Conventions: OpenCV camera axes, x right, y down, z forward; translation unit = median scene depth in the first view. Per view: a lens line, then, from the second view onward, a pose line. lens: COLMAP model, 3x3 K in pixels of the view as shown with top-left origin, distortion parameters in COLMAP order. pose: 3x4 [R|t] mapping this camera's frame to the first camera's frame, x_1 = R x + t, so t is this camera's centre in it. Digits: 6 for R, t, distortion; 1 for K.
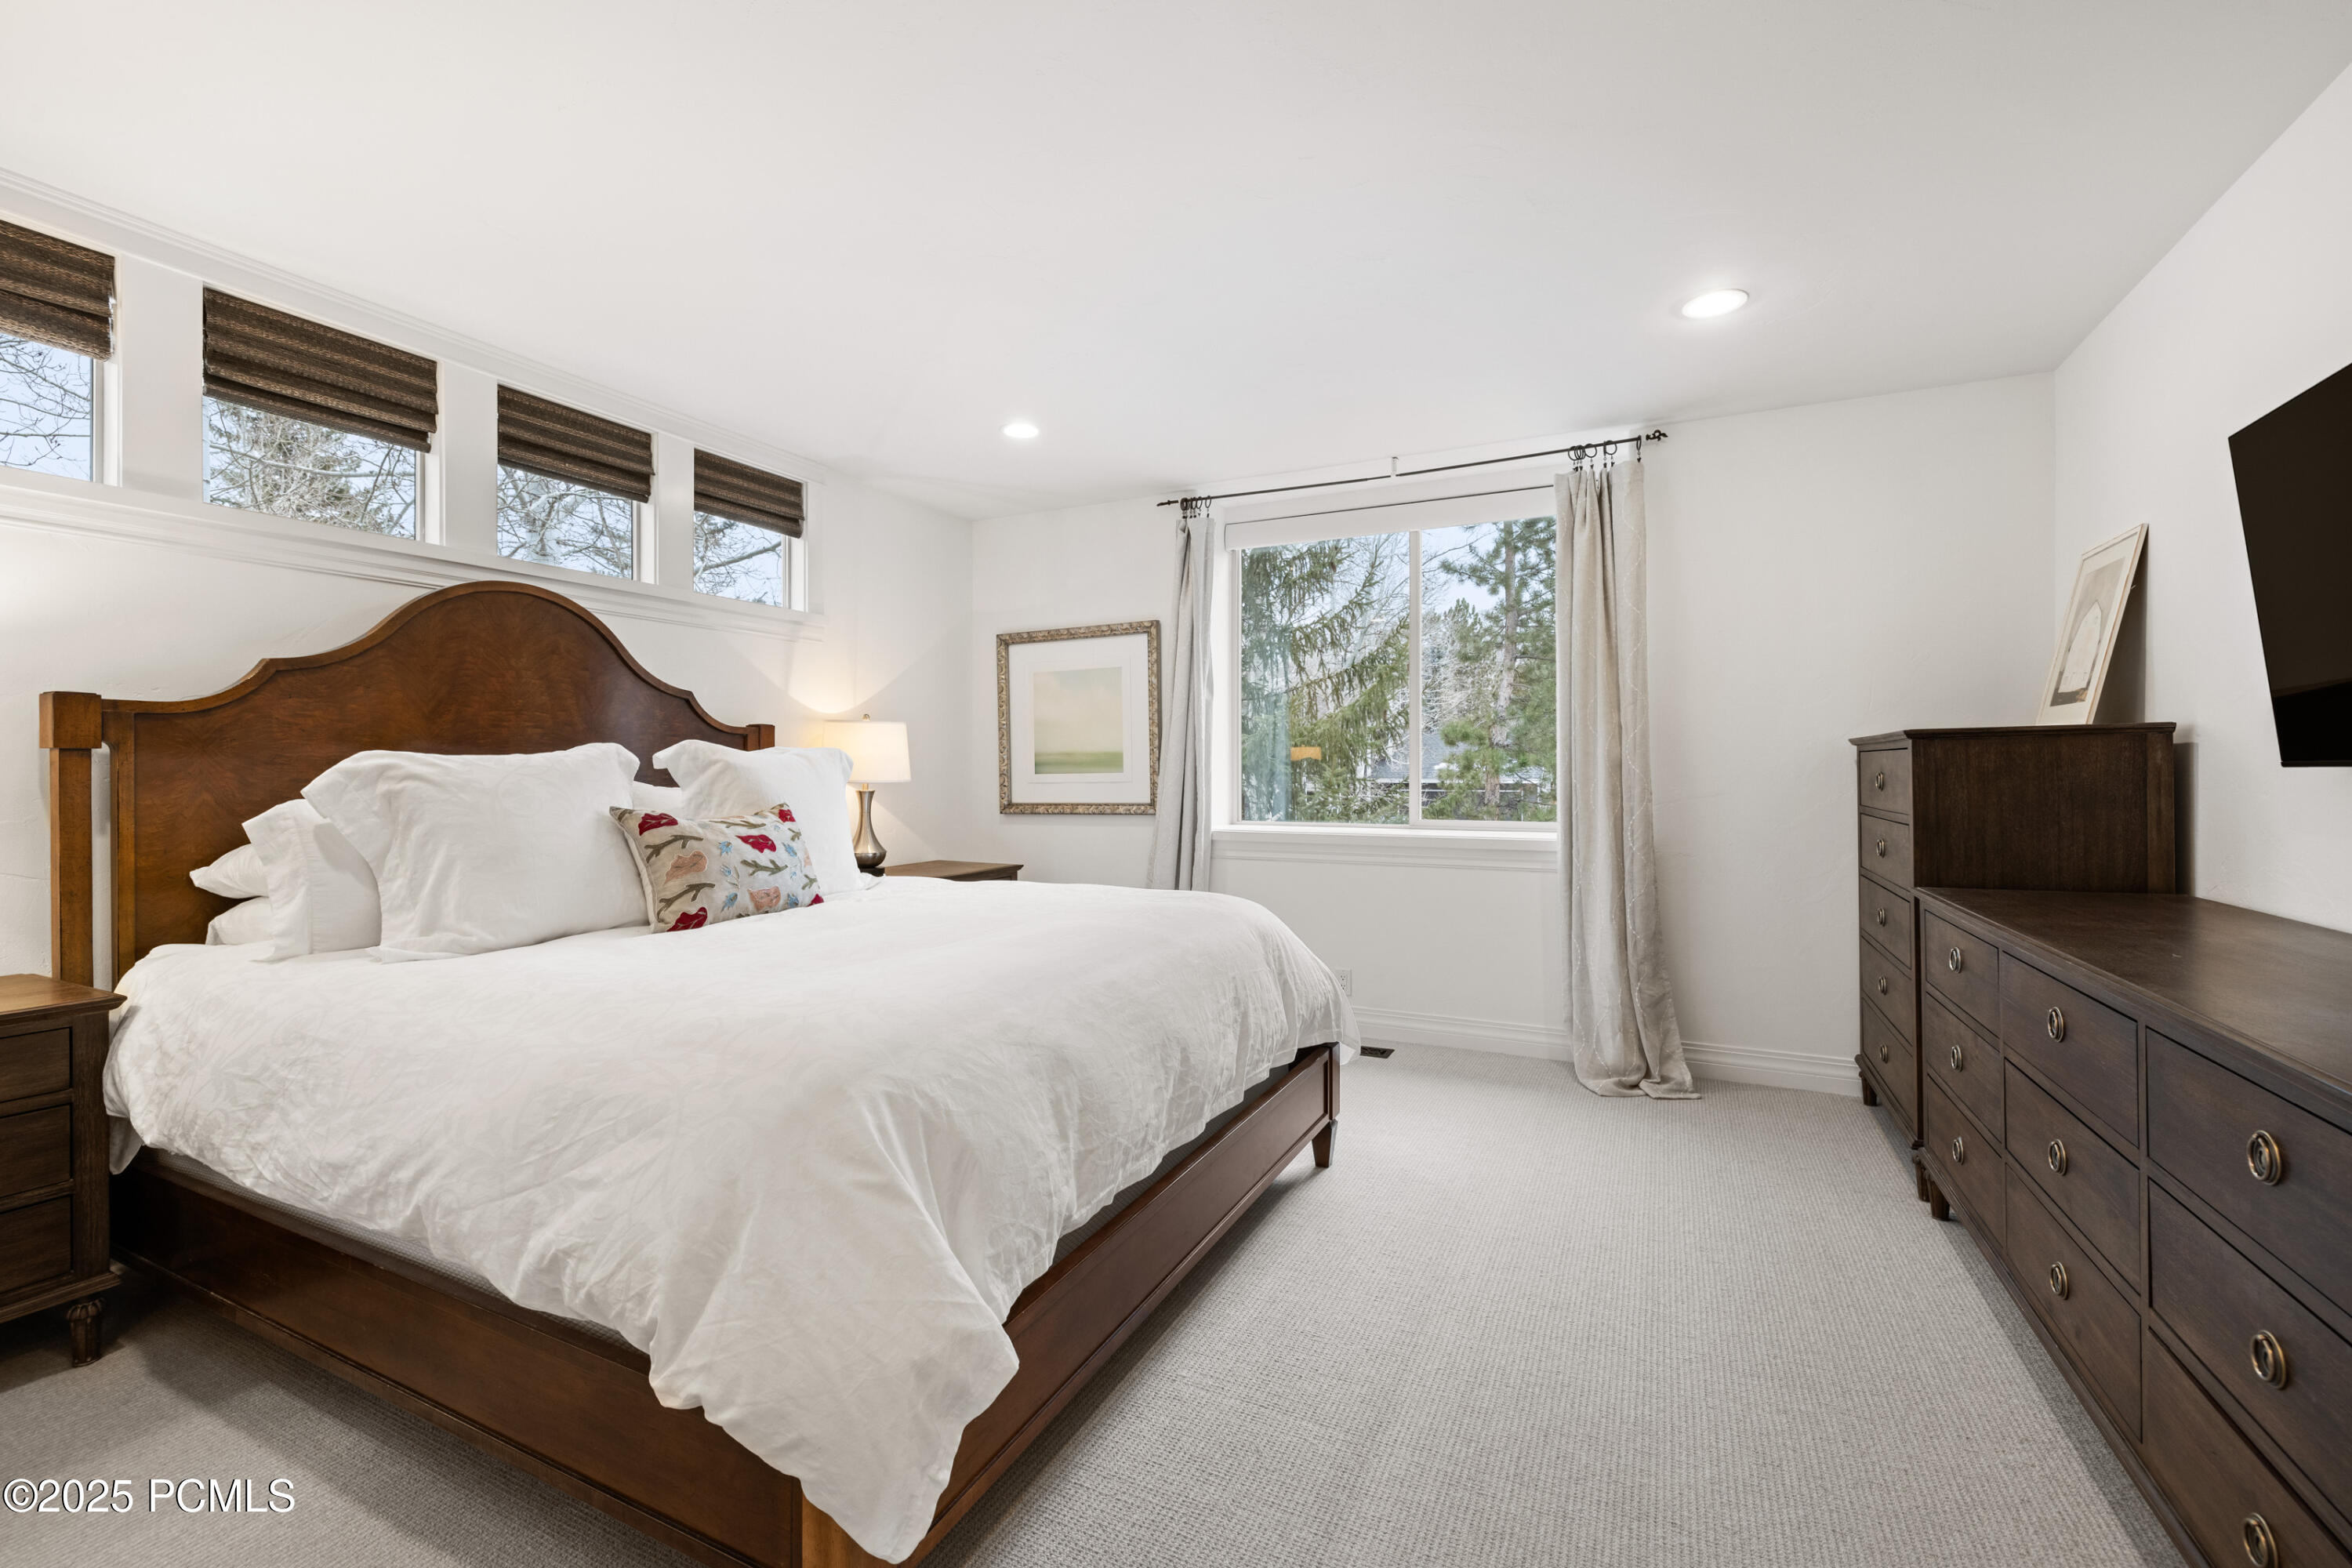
lens RADIAL K [[1004.3, 0, 1185.3], [0, 1004.3, 769.4], [0, 0, 1]] dist [0.001208, -0.000098]
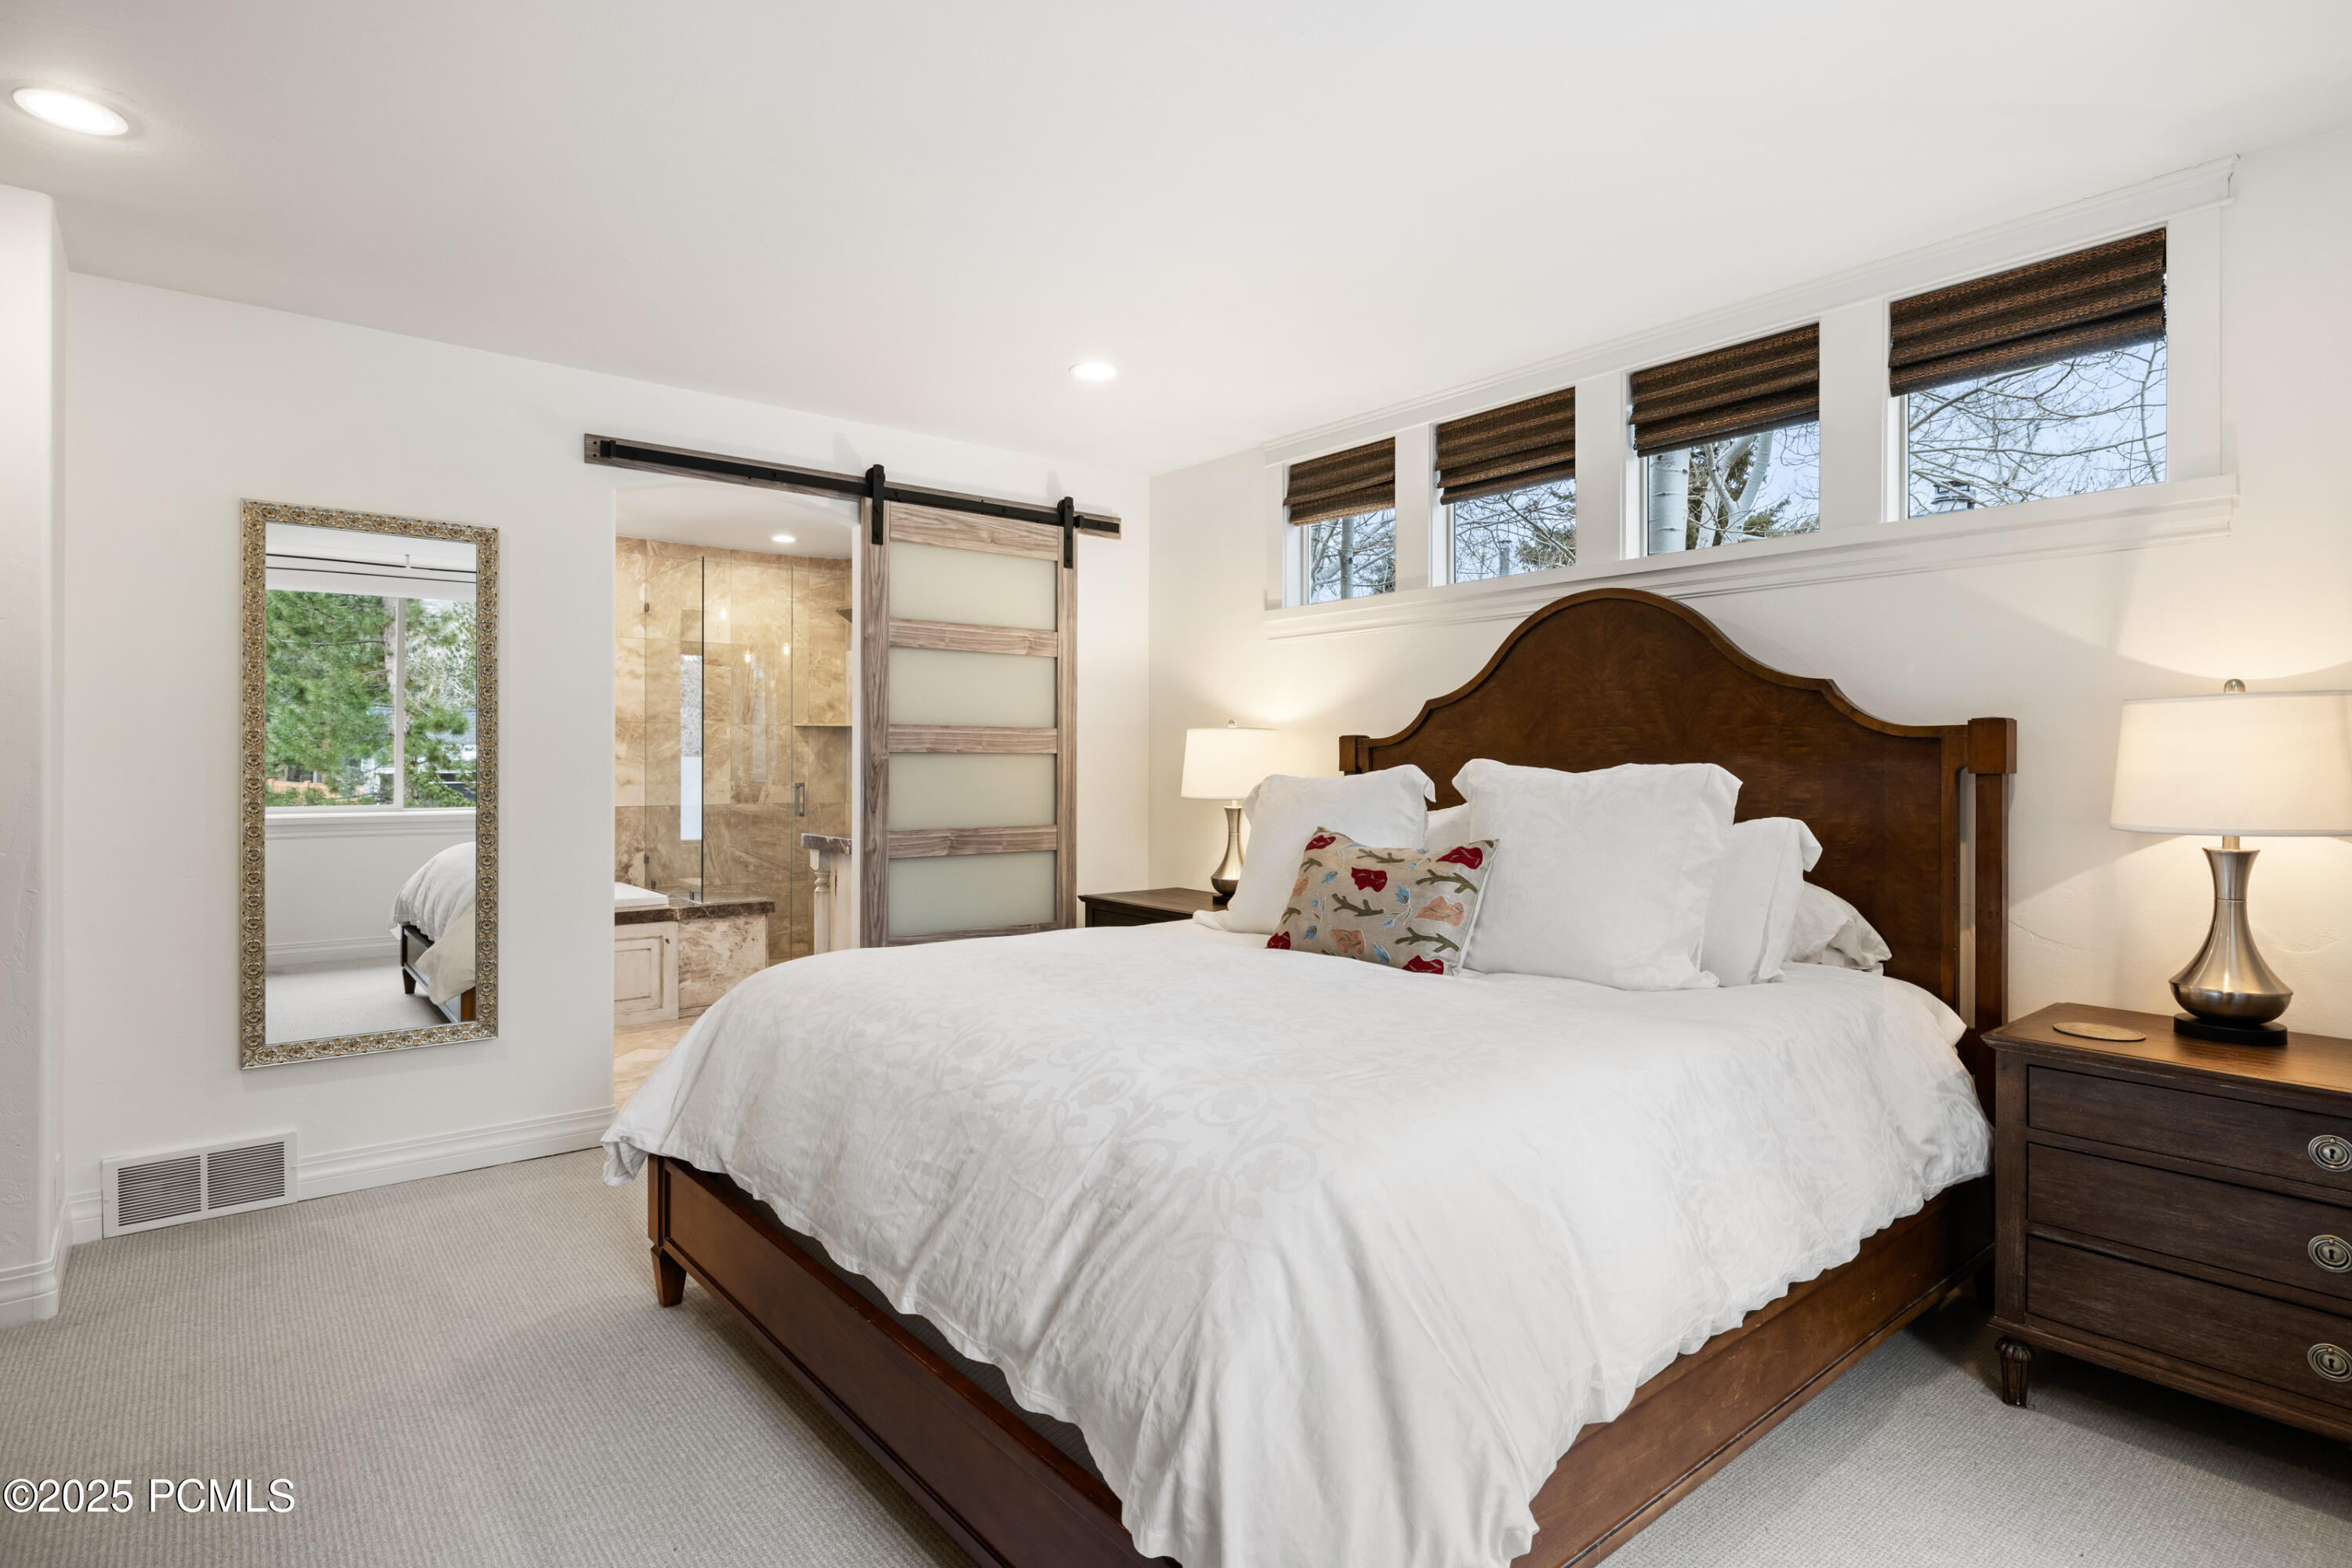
lens RADIAL K [[1186.6, 0, 1172.4], [0, 1186.6, 766.6], [0, 0, 1]] dist [0.001650, 0.000136]
pose [[-0.413095, -0.007417, -0.910658, 0.552771], [-0.008469, 0.999955, -0.004303, -0.015349], [0.910649, 0.005935, -0.413139, 1.225074]]
